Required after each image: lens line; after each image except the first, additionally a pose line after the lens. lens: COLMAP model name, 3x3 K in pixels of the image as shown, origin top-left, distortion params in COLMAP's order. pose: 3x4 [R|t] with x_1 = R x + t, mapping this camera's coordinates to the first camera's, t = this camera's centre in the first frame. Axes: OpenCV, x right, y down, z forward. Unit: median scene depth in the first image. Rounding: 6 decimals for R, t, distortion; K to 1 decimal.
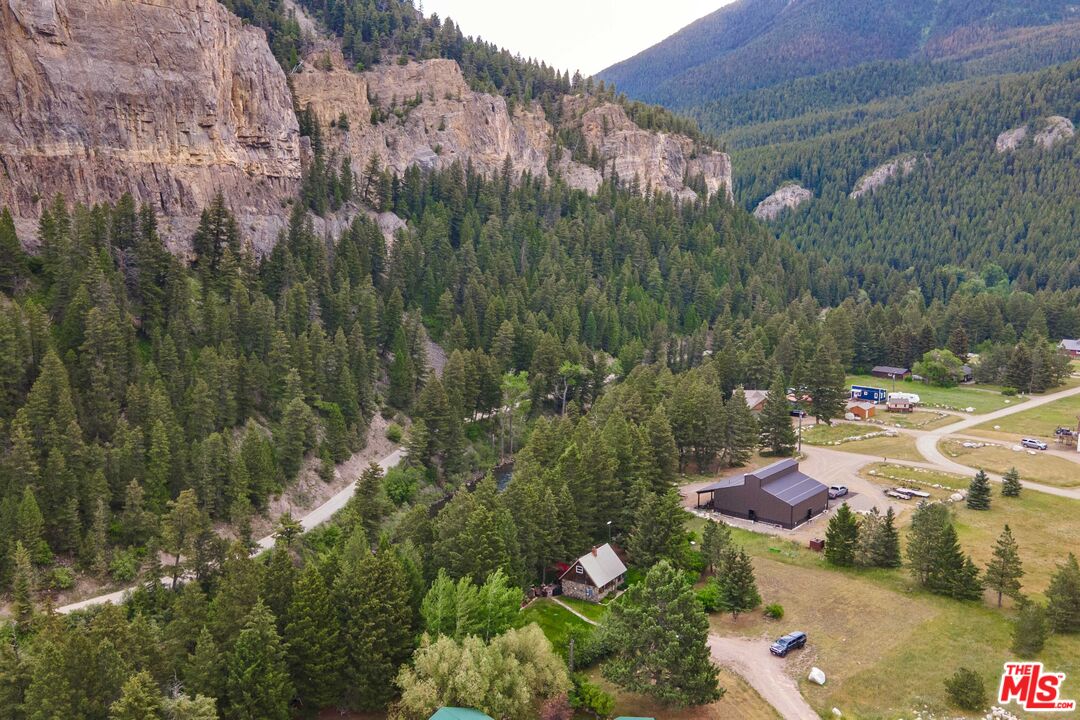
lens RADIAL K [[940.2, 0, 548.3], [0, 940.2, 360.9], [0, 0, 1]] dist [0.034031, 0.059912]
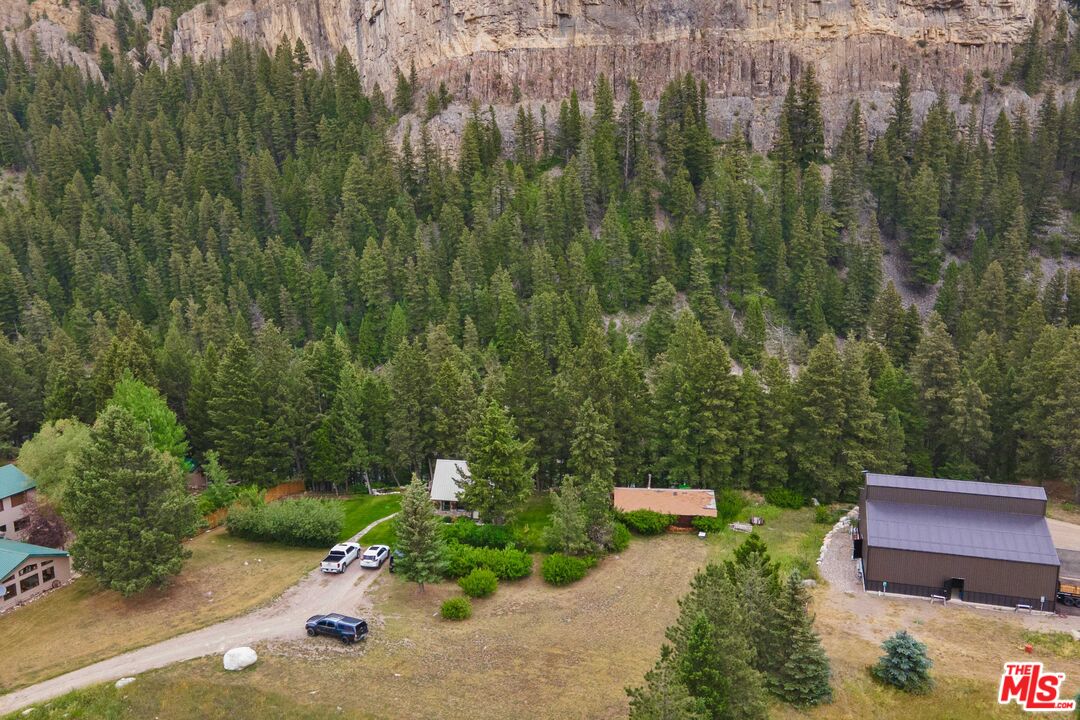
lens RADIAL K [[940.2, 0, 543.4], [0, 940.2, 358.6], [0, 0, 1]] dist [0.034031, 0.059912]
pose [[0.417795, 0.188281, -0.888818, 0.208792], [-0.132053, 0.980487, 0.145627, -0.000118], [0.898893, 0.056529, 0.434506, 0.200528]]
